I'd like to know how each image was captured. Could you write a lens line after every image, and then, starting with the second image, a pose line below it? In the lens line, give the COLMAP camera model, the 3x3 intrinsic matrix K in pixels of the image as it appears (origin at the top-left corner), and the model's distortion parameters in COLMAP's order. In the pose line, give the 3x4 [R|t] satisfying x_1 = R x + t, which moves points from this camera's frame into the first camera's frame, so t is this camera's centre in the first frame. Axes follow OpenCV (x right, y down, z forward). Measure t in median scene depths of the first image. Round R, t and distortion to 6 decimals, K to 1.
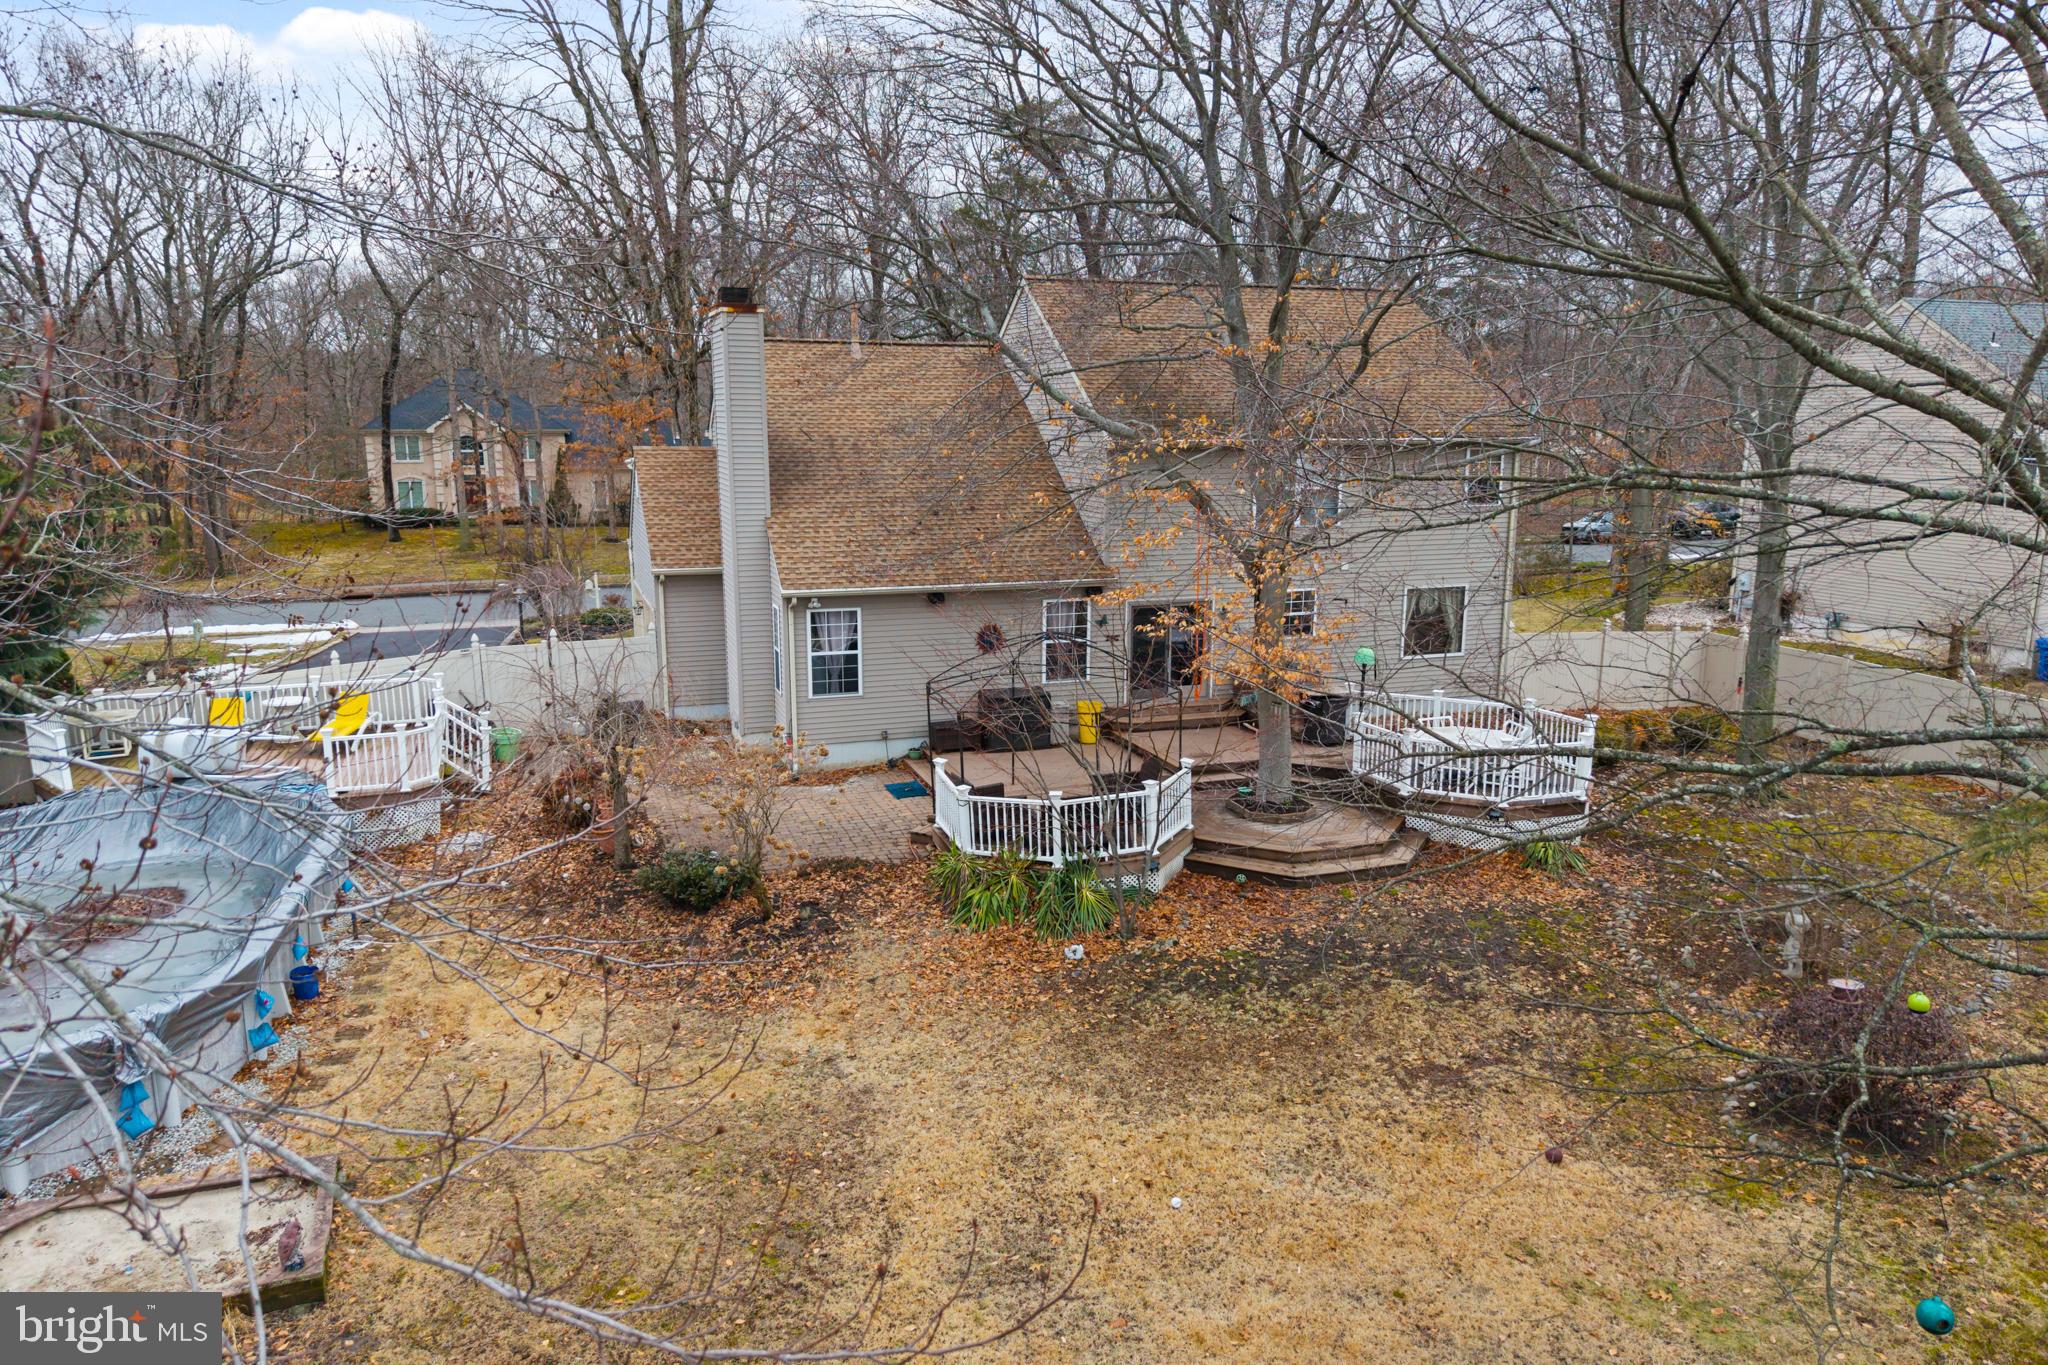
lens RADIAL K [[1377.0, 0, 1021.5], [0, 1377.0, 685.7], [0, 0, 1]] dist [0.028395, -0.009634]
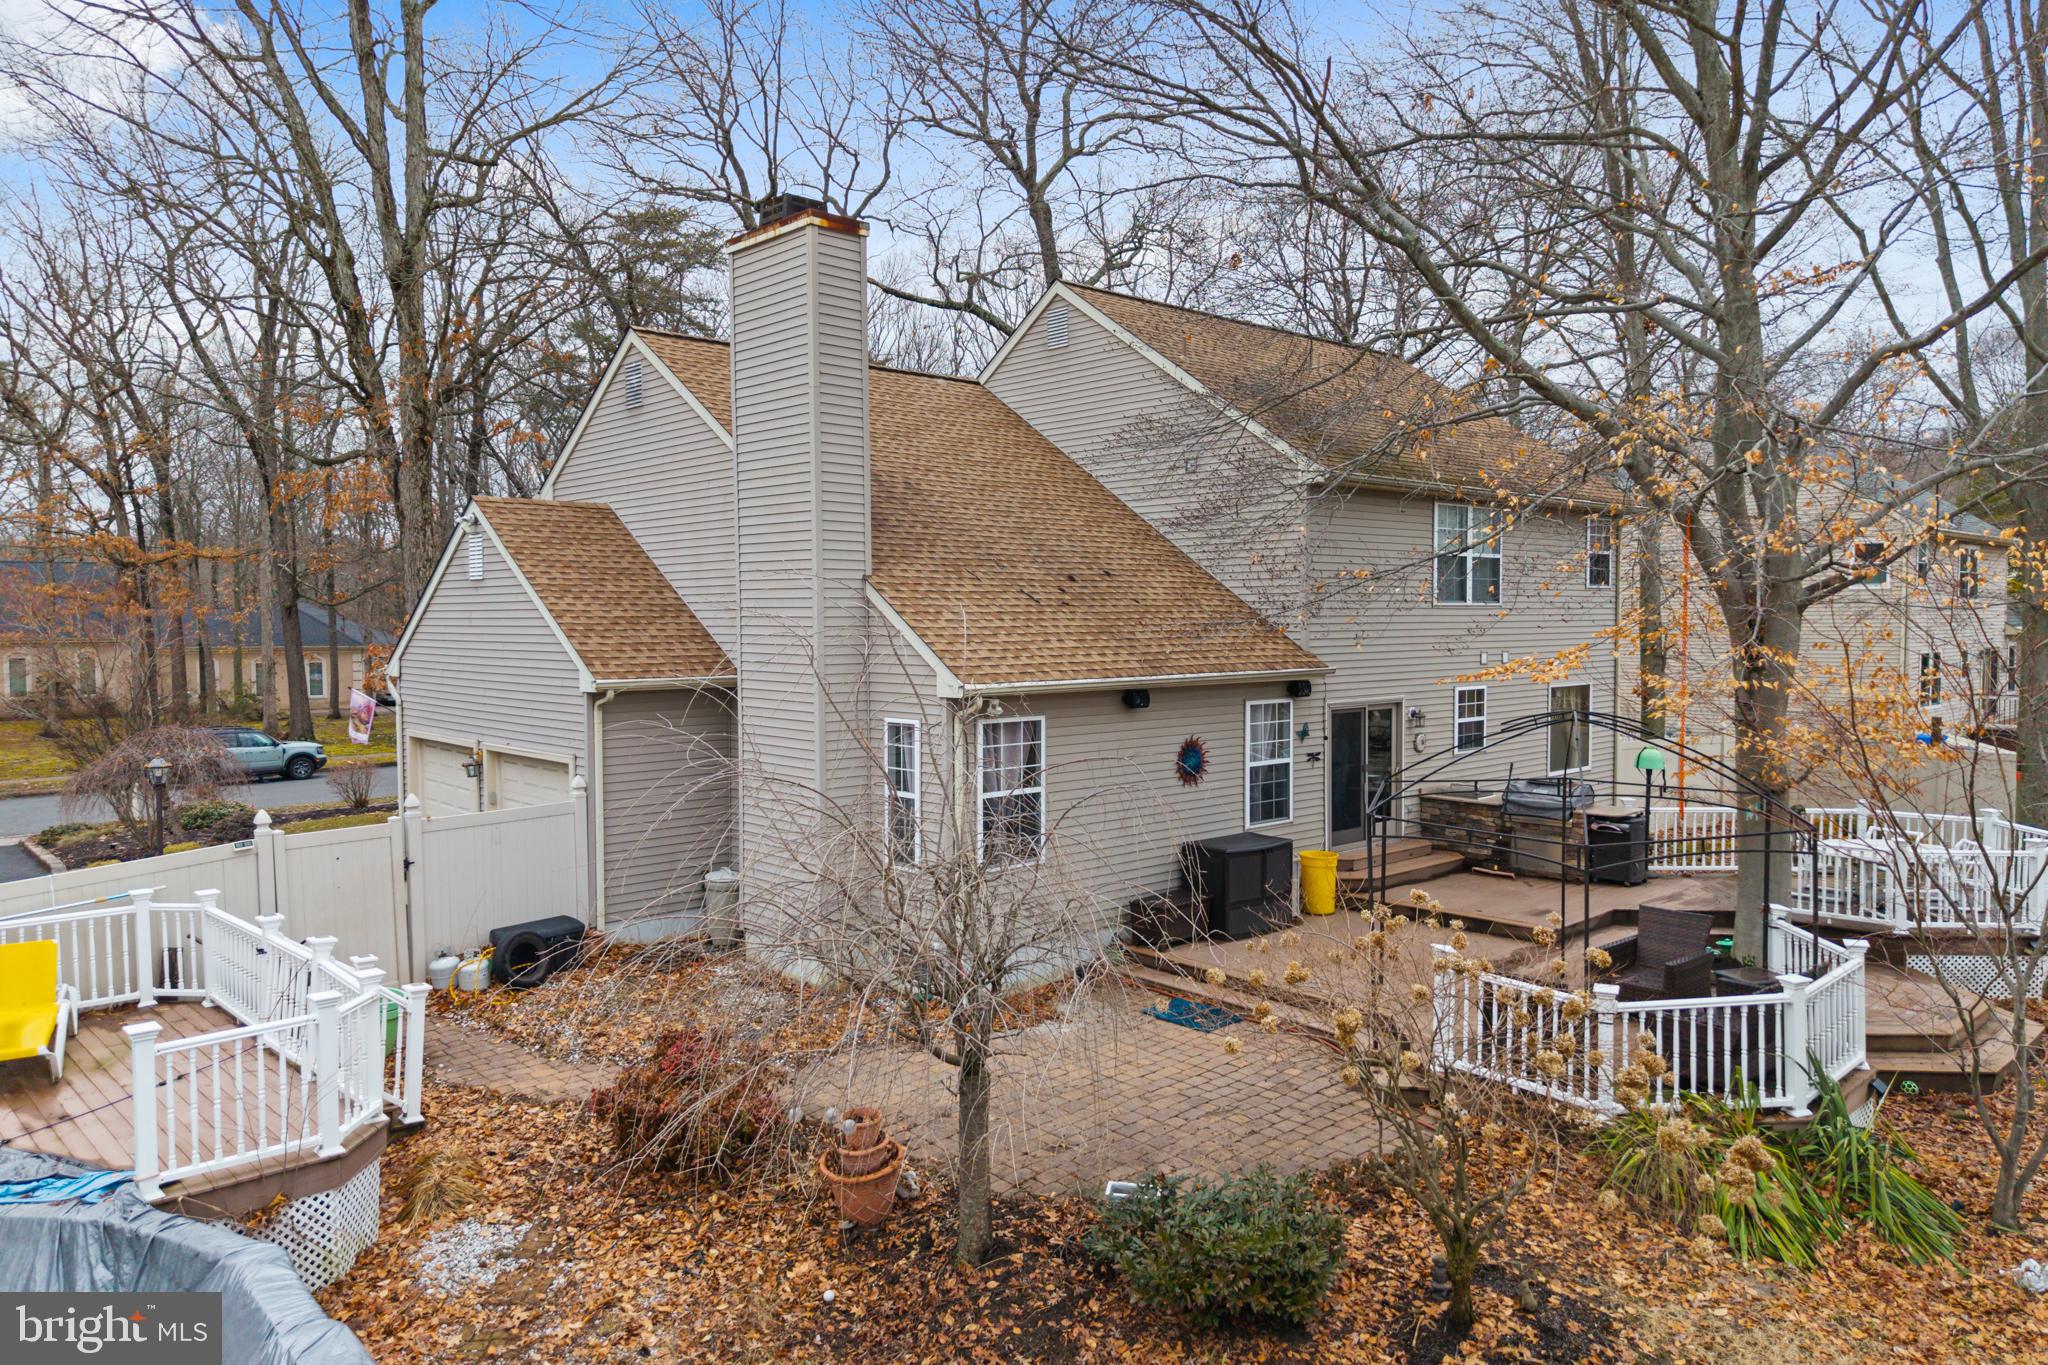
lens RADIAL K [[1377.0, 0, 1017.2], [0, 1377.0, 682.7], [0, 0, 1]] dist [0.028395, -0.009634]
pose [[0.920651, -0.025601, 0.389546, -0.355545], [0.082427, 0.988099, -0.129869, 0.006186], [-0.381585, 0.151673, 0.911805, 0.443881]]
